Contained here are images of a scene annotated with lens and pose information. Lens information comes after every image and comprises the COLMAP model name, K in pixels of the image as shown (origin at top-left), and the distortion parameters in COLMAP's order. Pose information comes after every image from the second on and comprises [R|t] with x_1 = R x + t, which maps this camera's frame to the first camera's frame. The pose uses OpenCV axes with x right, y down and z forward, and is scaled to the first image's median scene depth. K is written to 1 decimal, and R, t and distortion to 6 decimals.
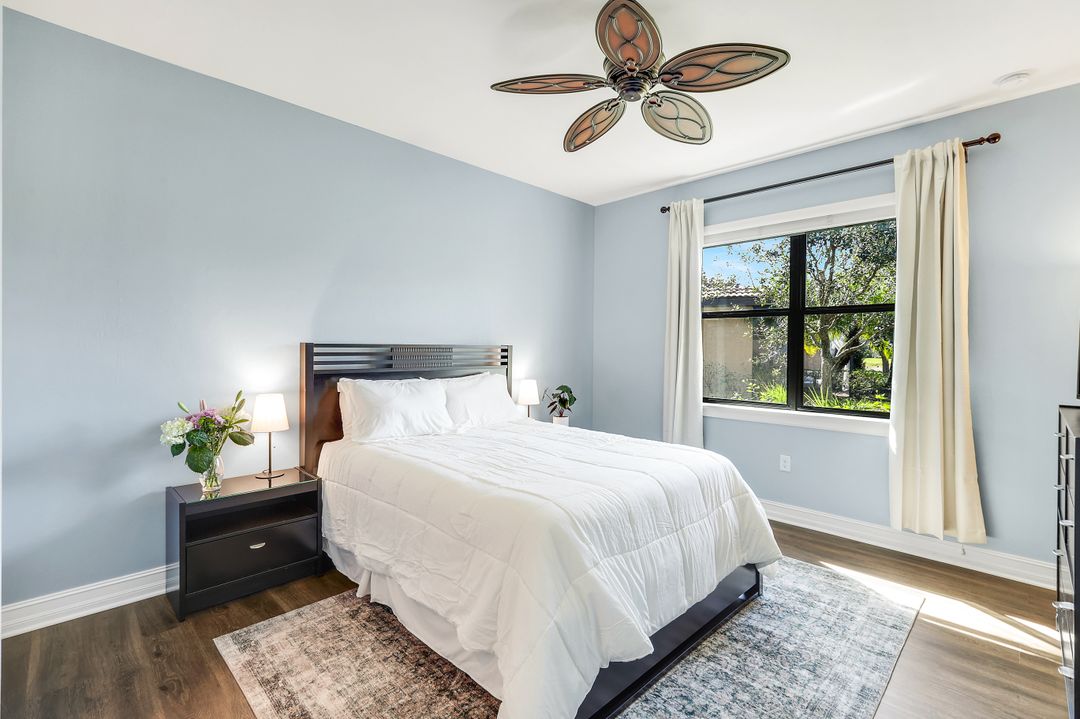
lens RADIAL K [[476.0, 0, 539.7], [0, 476.0, 355.9], [0, 0, 1]] dist [0.002171, -0.001103]
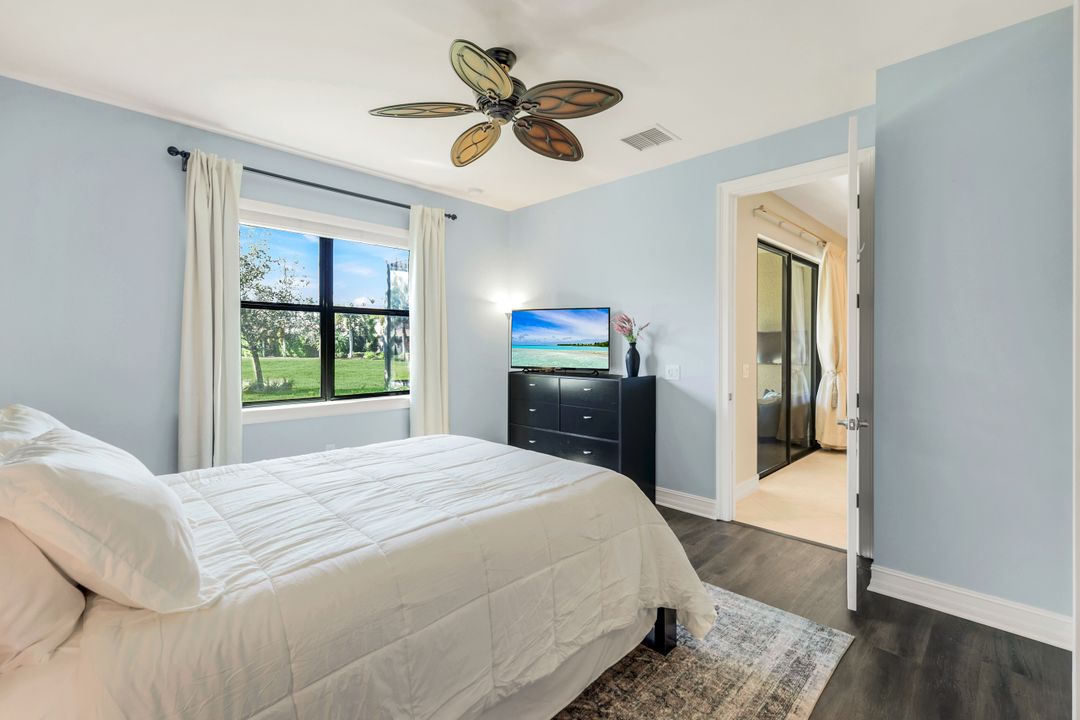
lens RADIAL K [[492.5, 0, 526.4], [0, 492.5, 344.4], [0, 0, 1]] dist [0.004361, -0.000922]
pose [[0.003598, -0.007181, 0.999968, -0.716757], [0.014070, 0.999876, 0.007130, -0.019541], [-0.999895, 0.014044, 0.003699, 0.693847]]
